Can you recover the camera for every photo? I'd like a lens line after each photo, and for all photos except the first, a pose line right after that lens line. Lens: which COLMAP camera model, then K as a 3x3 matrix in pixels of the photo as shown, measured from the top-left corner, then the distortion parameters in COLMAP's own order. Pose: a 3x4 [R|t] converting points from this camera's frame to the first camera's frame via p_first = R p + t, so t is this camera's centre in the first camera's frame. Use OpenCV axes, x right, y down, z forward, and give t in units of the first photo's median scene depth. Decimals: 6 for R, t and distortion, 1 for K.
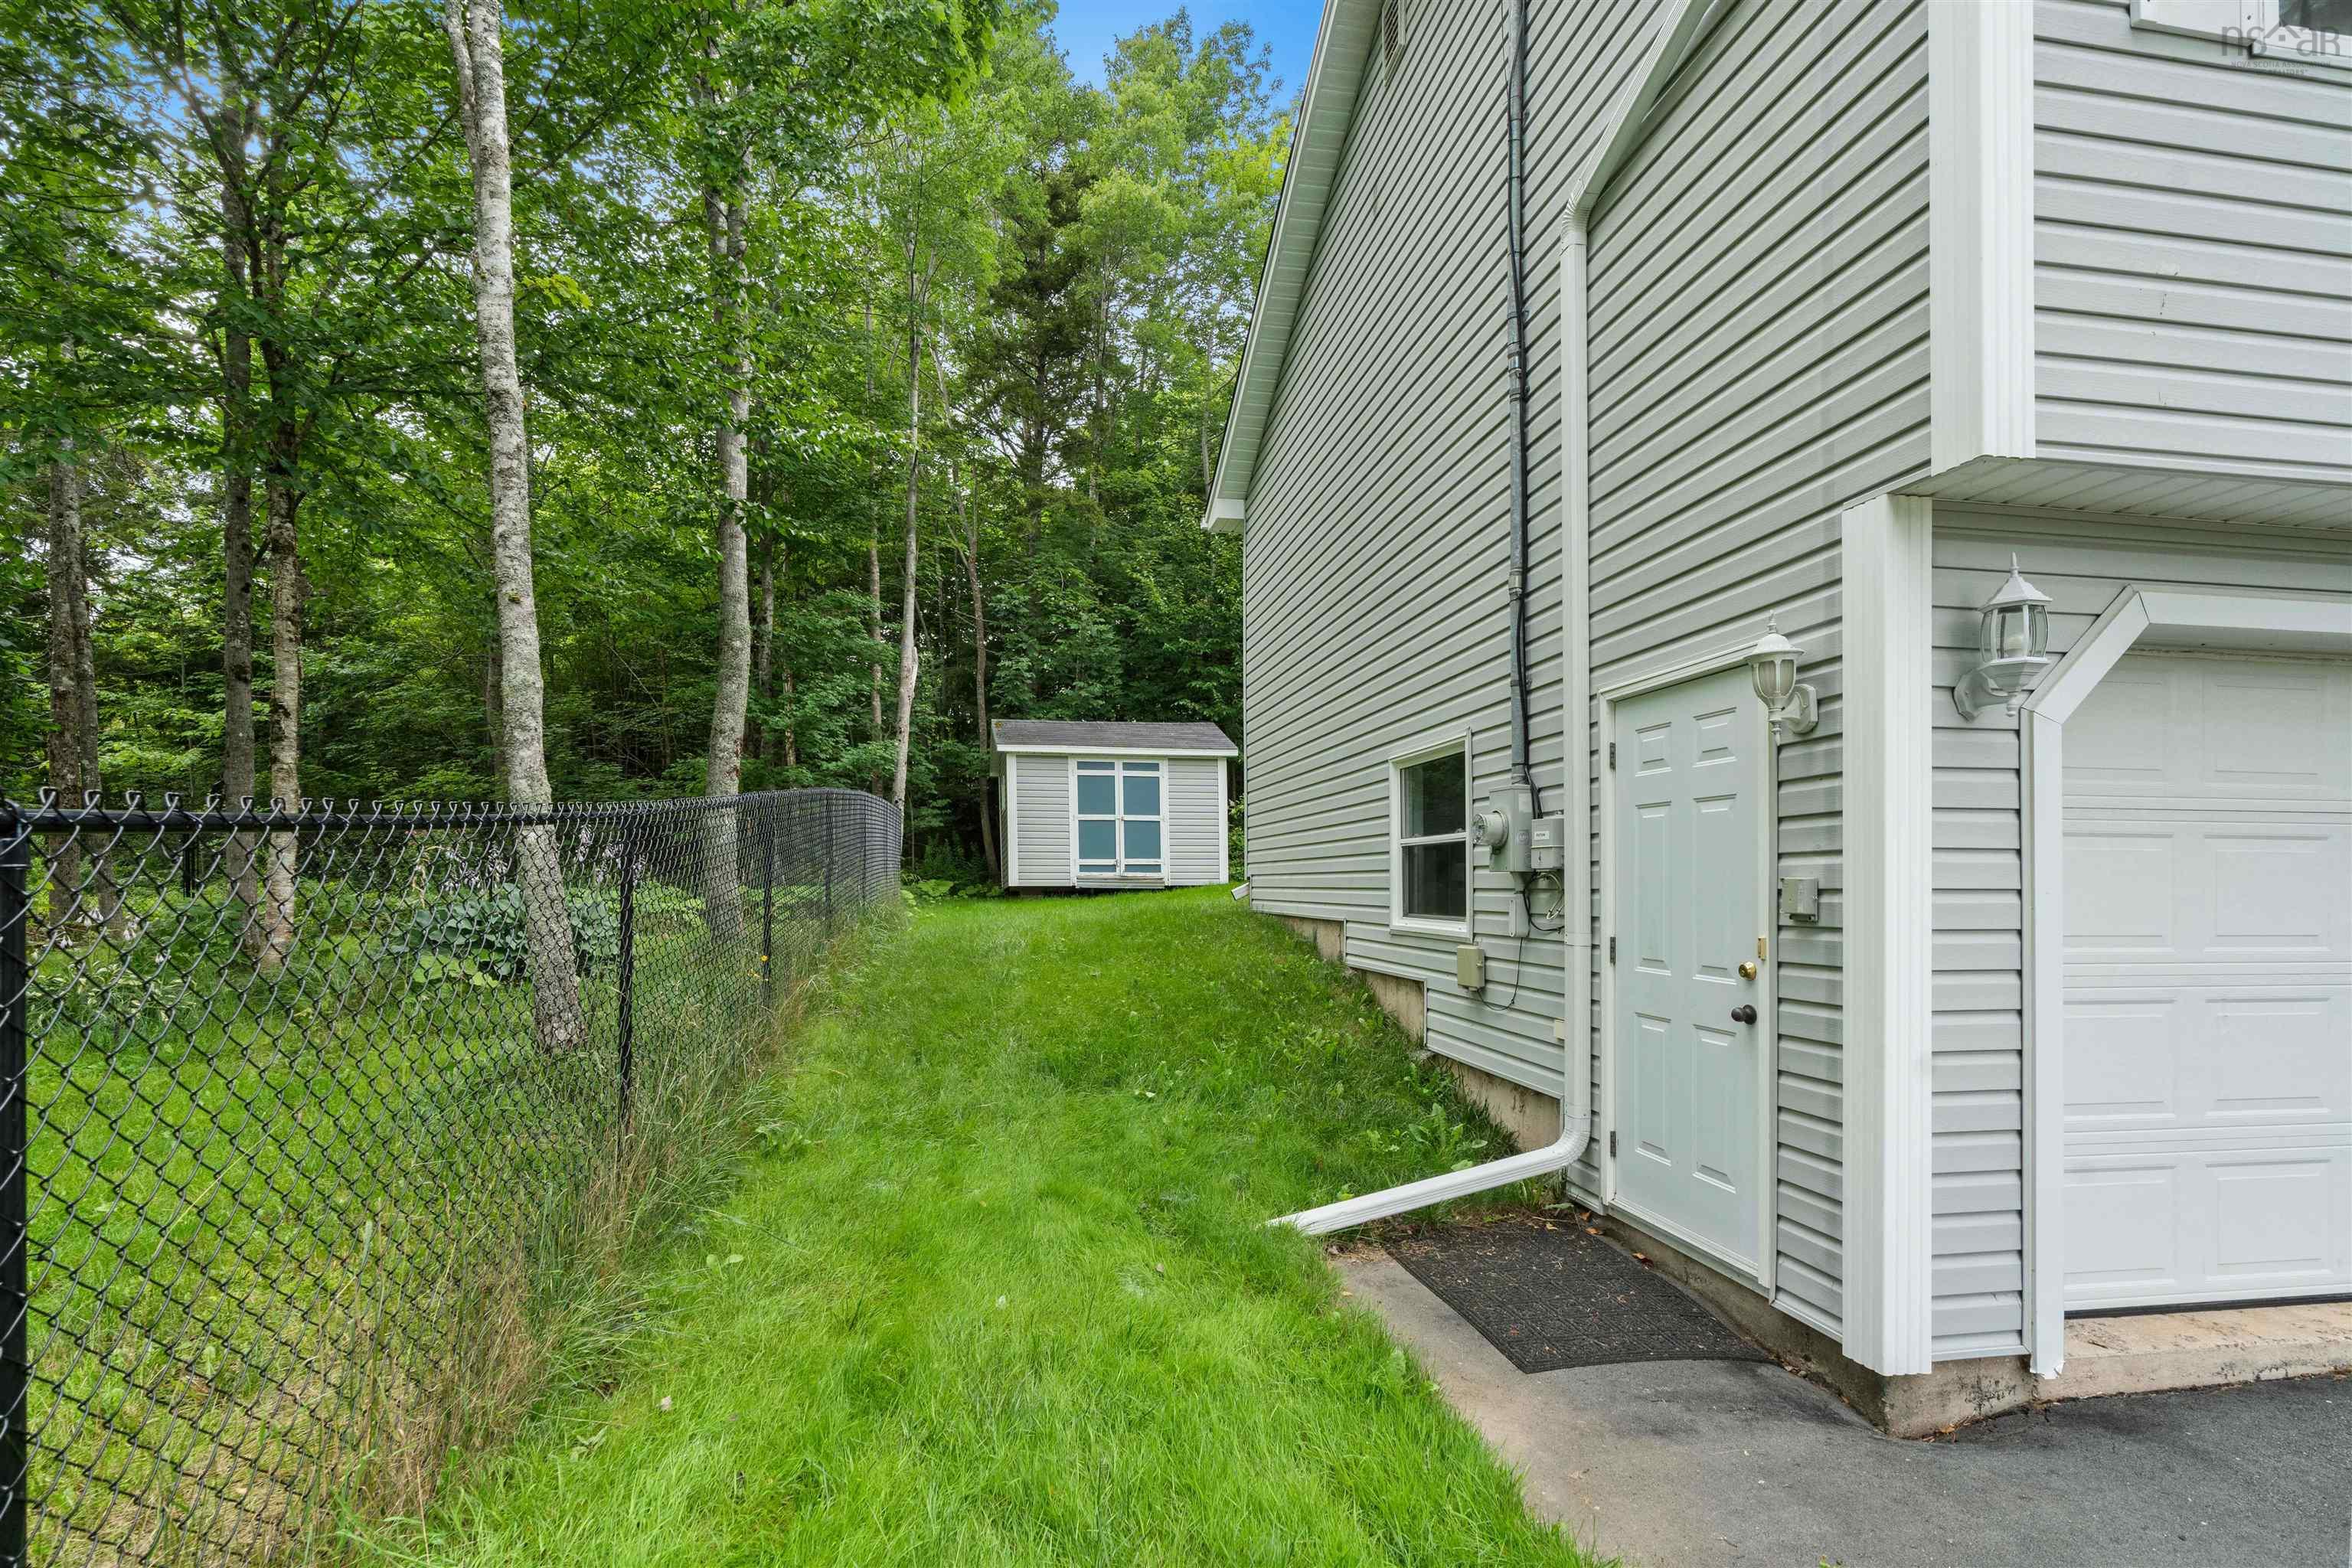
lens RADIAL K [[1108.0, 0, 1175.8], [0, 1108.0, 871.6], [0, 0, 1]] dist [0.002037, 0.000030]
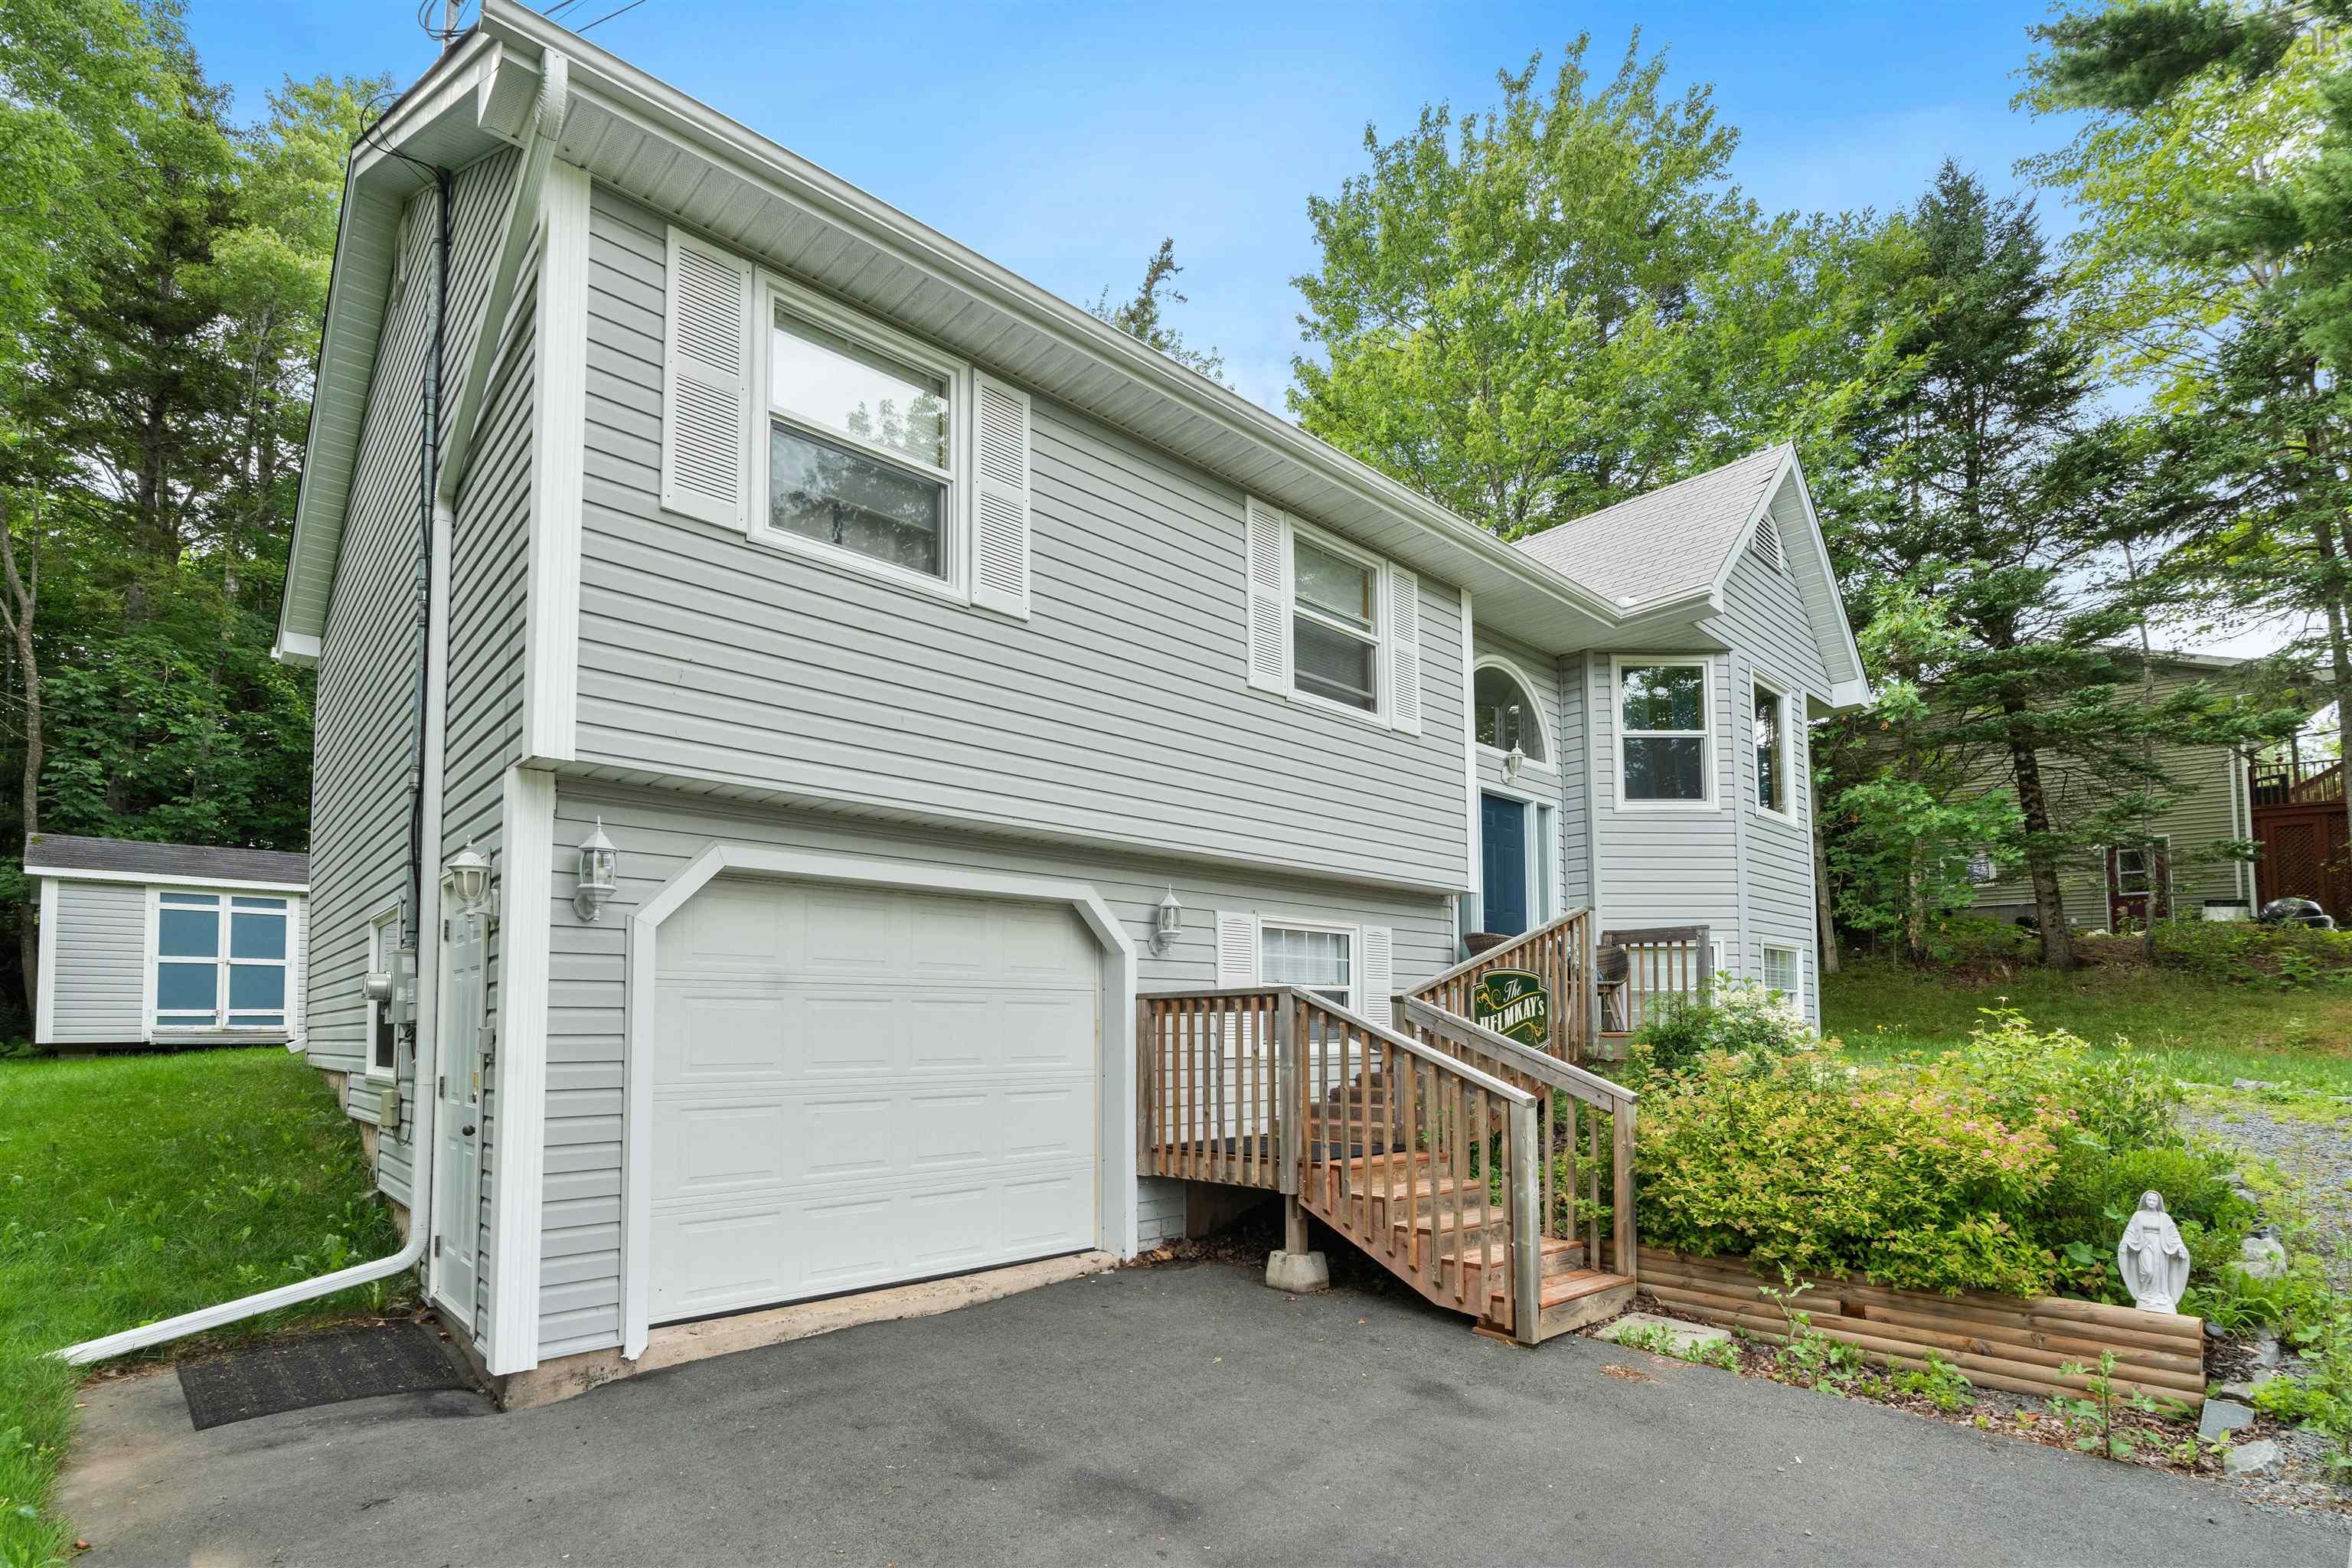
lens RADIAL K [[1112.0, 0, 1164.2], [0, 1112.0, 953.3], [0, 0, 1]] dist [-0.000773, 0.000323]
pose [[0.837716, 0.029561, 0.545306, 0.158034], [0.004195, 0.998156, -0.060554, 0.000304], [-0.546090, 0.053014, 0.836047, -0.195997]]
